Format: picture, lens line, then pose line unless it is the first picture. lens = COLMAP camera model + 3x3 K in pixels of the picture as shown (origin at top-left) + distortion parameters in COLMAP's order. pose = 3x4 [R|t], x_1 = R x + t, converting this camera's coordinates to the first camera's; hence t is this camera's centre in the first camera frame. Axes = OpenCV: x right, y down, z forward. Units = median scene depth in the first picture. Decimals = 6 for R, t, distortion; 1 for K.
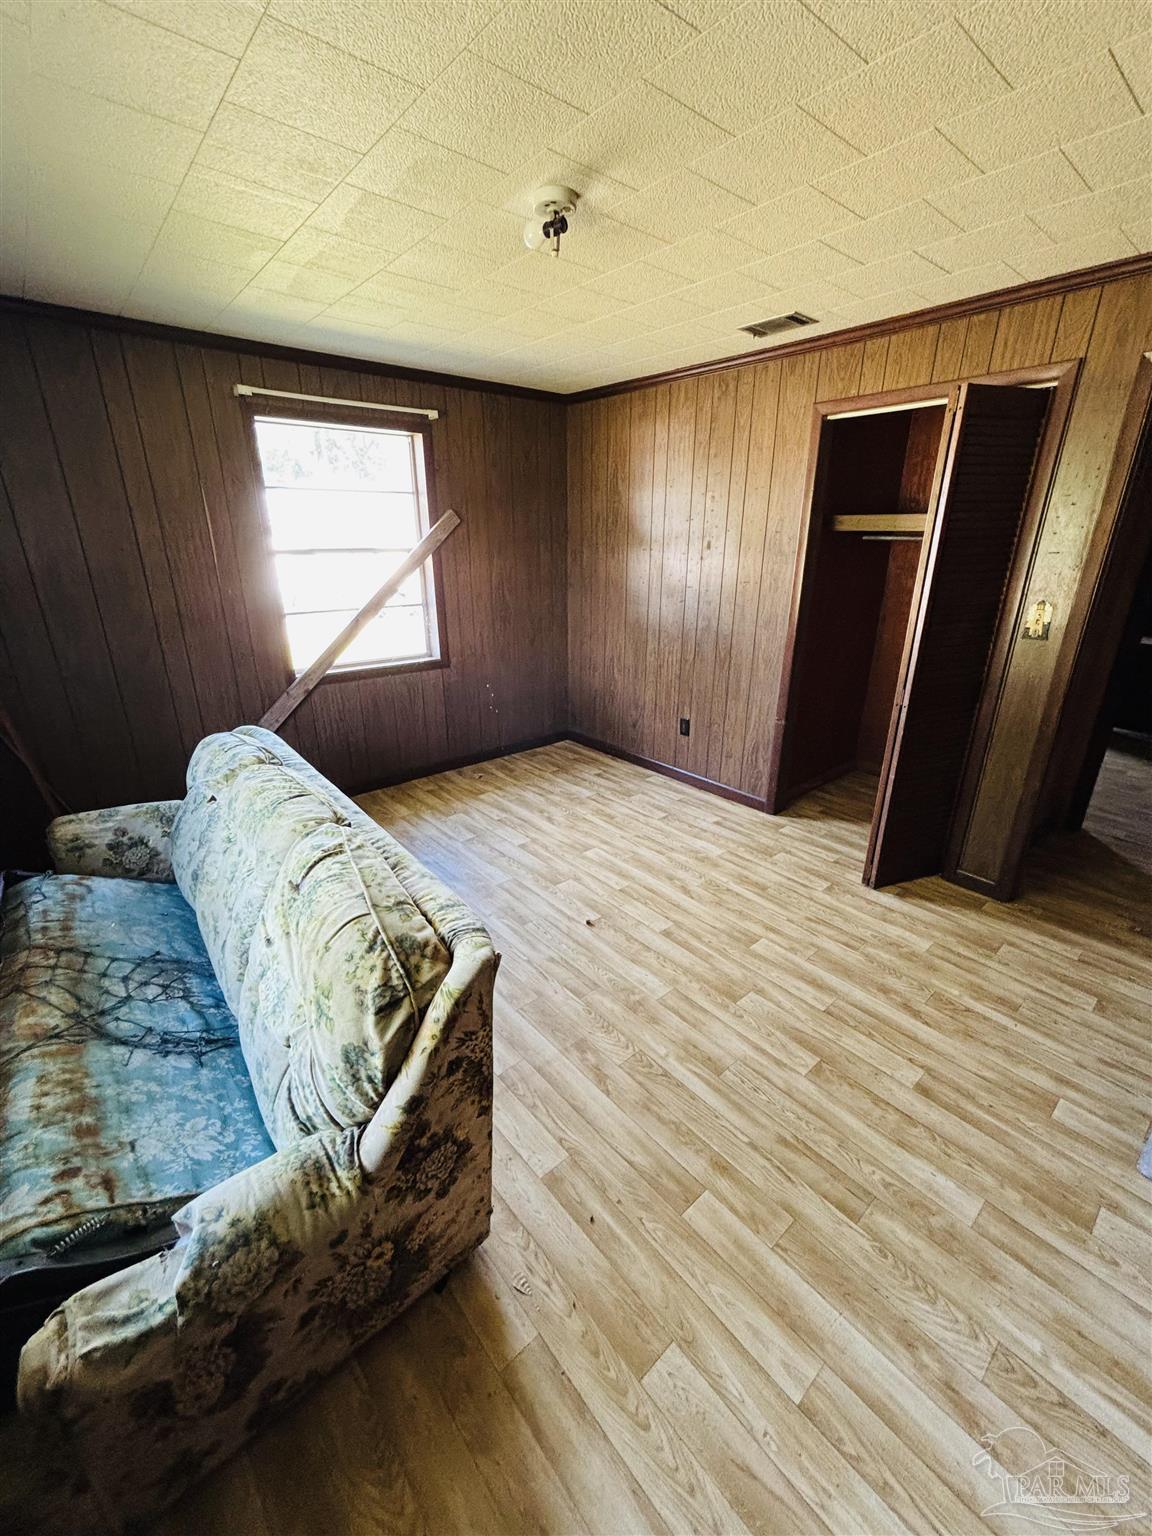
lens RADIAL K [[617.5, 0, 575.3], [0, 617.5, 774.4], [0, 0, 1]] dist [-0.002249, -0.000965]
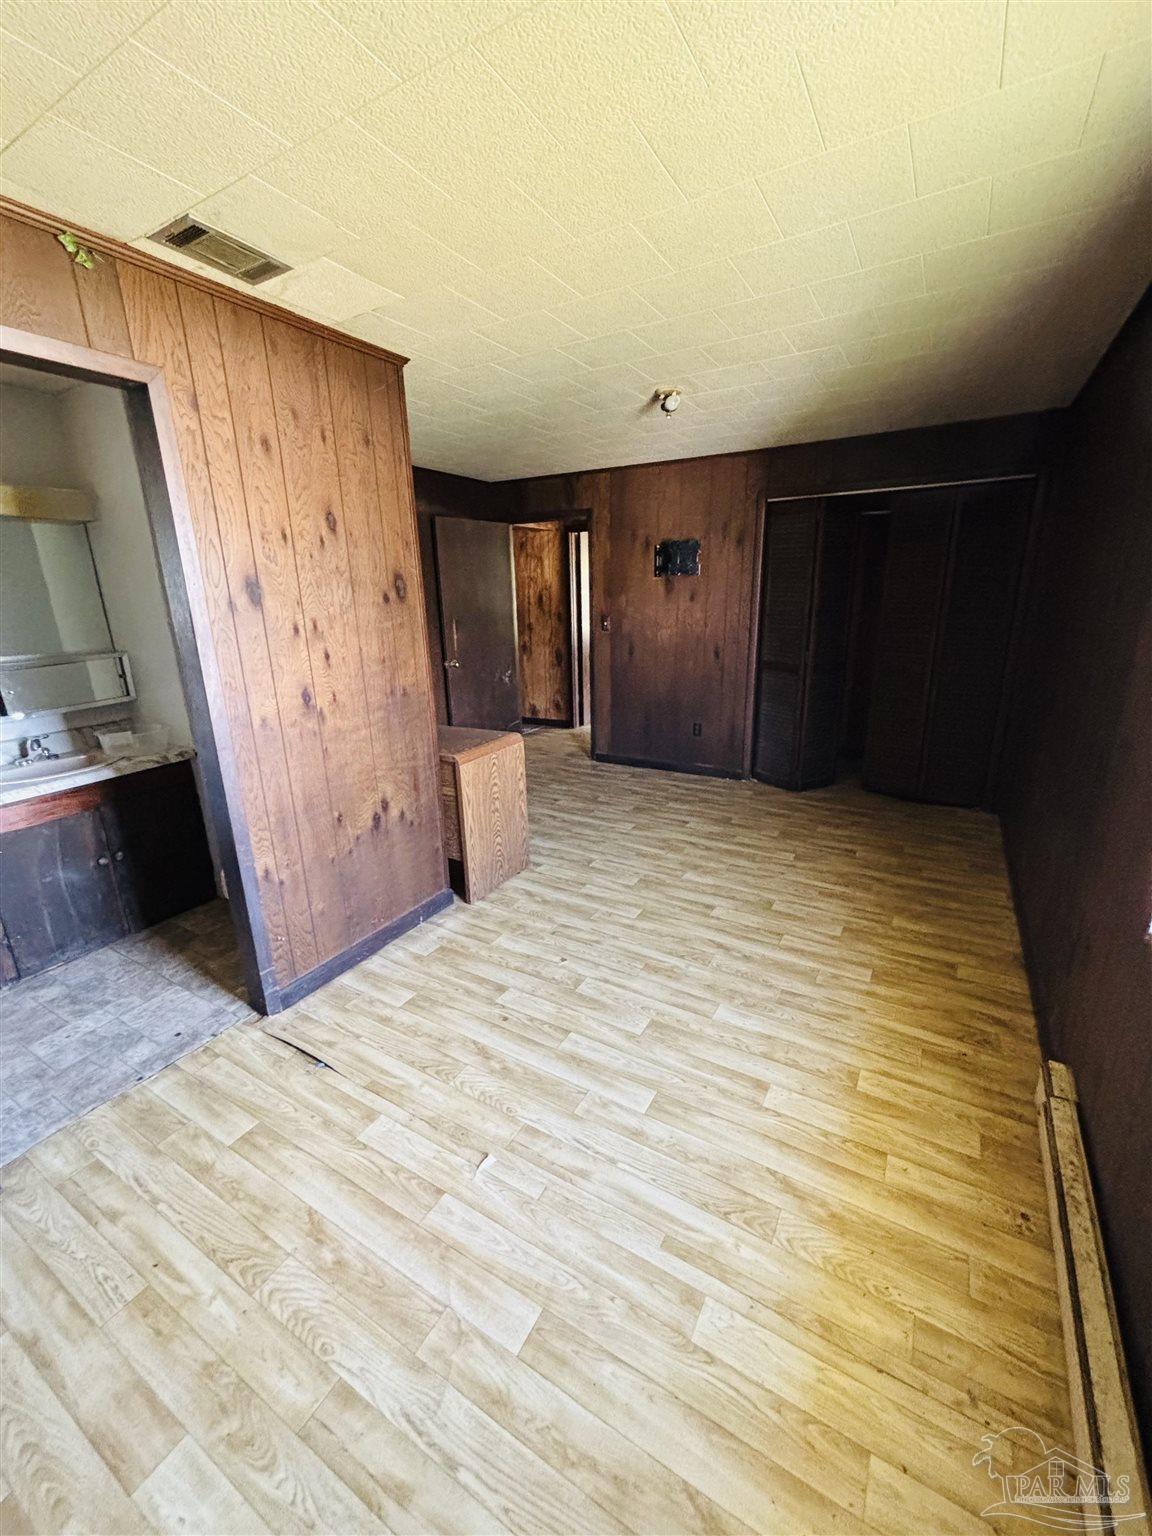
lens RADIAL K [[617.5, 0, 576.1], [0, 617.5, 766.4], [0, 0, 1]] dist [-0.002249, -0.000965]
pose [[-0.946337, 0.090865, -0.310146, 0.740724], [-0.117496, 0.797261, 0.592089, -0.636108], [0.301067, 0.596757, -0.743801, 1.656960]]
